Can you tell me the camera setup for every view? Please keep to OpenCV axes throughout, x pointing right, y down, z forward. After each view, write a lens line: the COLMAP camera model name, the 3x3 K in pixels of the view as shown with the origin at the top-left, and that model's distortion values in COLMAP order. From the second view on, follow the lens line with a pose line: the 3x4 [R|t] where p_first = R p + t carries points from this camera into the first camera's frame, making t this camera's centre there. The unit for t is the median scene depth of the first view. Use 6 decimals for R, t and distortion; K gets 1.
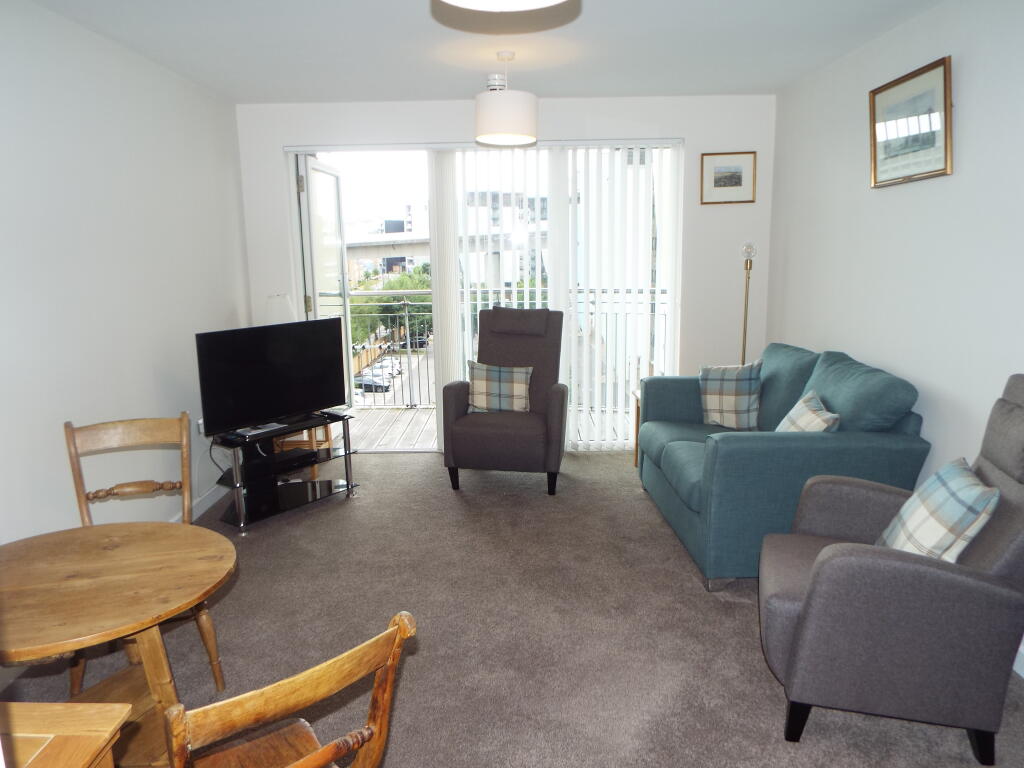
lens RADIAL K [[731.4, 0, 507.6], [0, 731.4, 383.7], [0, 0, 1]] dist [-0.003075, 0.000283]
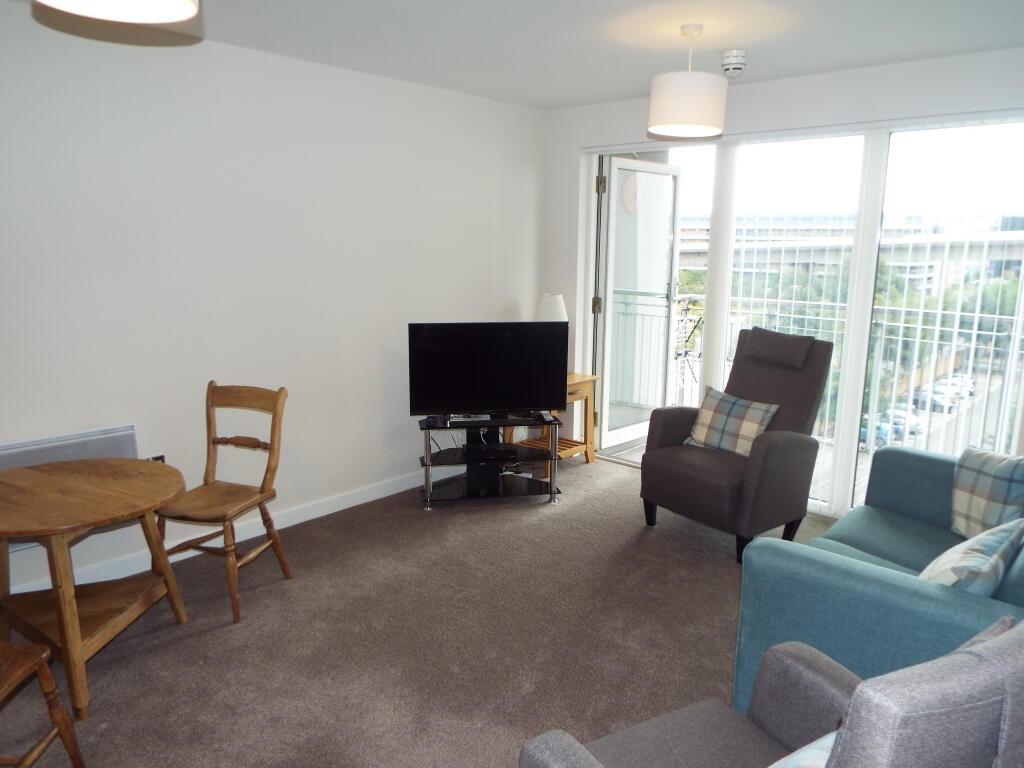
lens RADIAL K [[731.4, 0, 507.6], [0, 731.4, 383.7], [0, 0, 1]] dist [-0.003075, 0.000283]
pose [[0.743567, 0.151697, -0.651227, 0.358102], [-0.146728, 0.987205, 0.062427, -0.056531], [0.652365, 0.049135, 0.756311, 0.203564]]
